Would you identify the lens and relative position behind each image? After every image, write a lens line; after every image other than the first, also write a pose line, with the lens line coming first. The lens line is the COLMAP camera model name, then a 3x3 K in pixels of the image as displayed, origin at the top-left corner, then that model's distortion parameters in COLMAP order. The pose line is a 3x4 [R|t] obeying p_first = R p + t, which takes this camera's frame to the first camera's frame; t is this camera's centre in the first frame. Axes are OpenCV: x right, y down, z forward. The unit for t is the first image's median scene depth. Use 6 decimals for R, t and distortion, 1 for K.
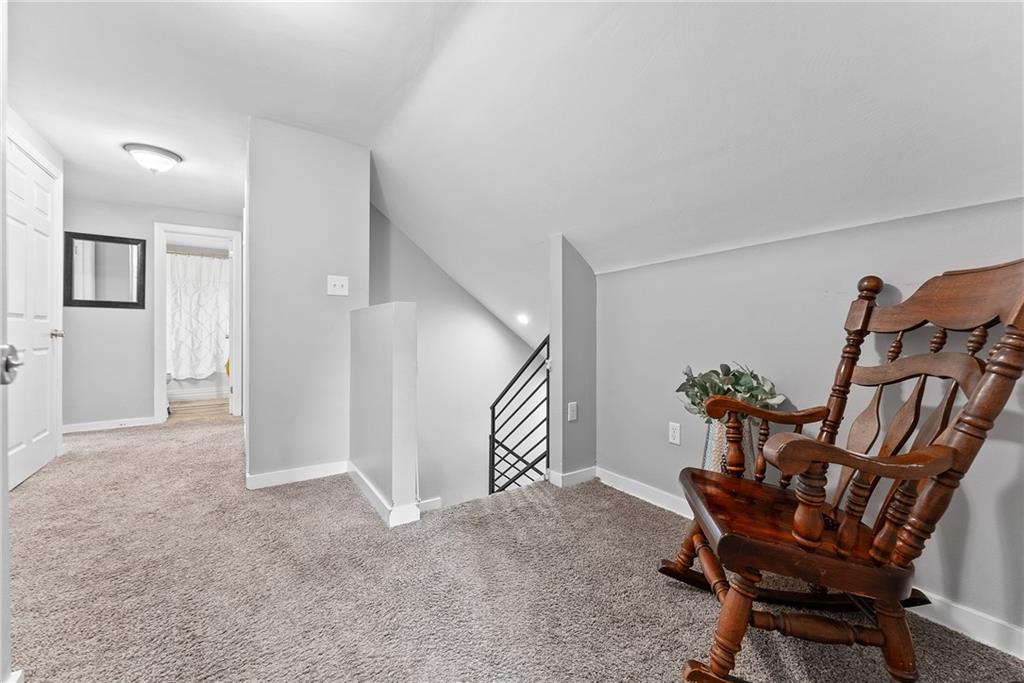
lens RADIAL K [[403.7, 0, 513.7], [0, 403.7, 337.6], [0, 0, 1]] dist [-0.001345, -0.000134]
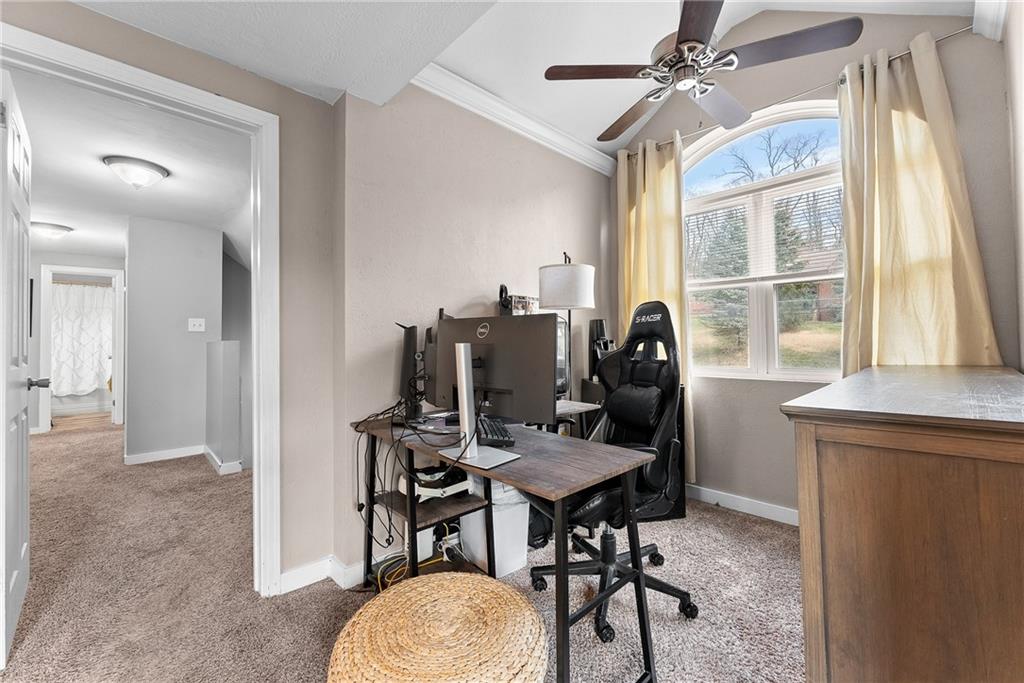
lens RADIAL K [[413.7, 0, 513.5], [0, 413.7, 334.1], [0, 0, 1]] dist [-0.000405, 0.000029]
pose [[0.987687, -0.011378, 0.156031, 0.231207], [0.015329, 0.999591, -0.024142, -0.021048], [-0.155692, 0.026236, 0.987457, -0.328173]]
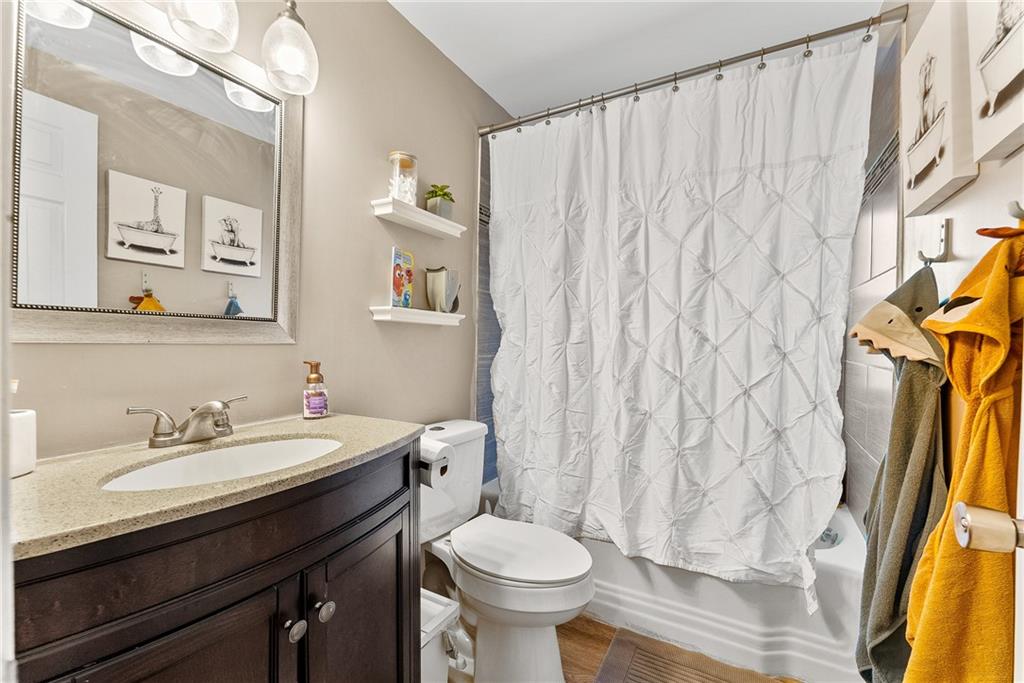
lens RADIAL K [[413.7, 0, 517.7], [0, 413.7, 344.5], [0, 0, 1]] dist [-0.000405, 0.000029]
pose [[0.463388, 0.004635, -0.886143, -0.637783], [-0.015272, 0.999880, -0.002756, -0.035337], [0.886024, 0.014810, 0.463403, 0.817814]]
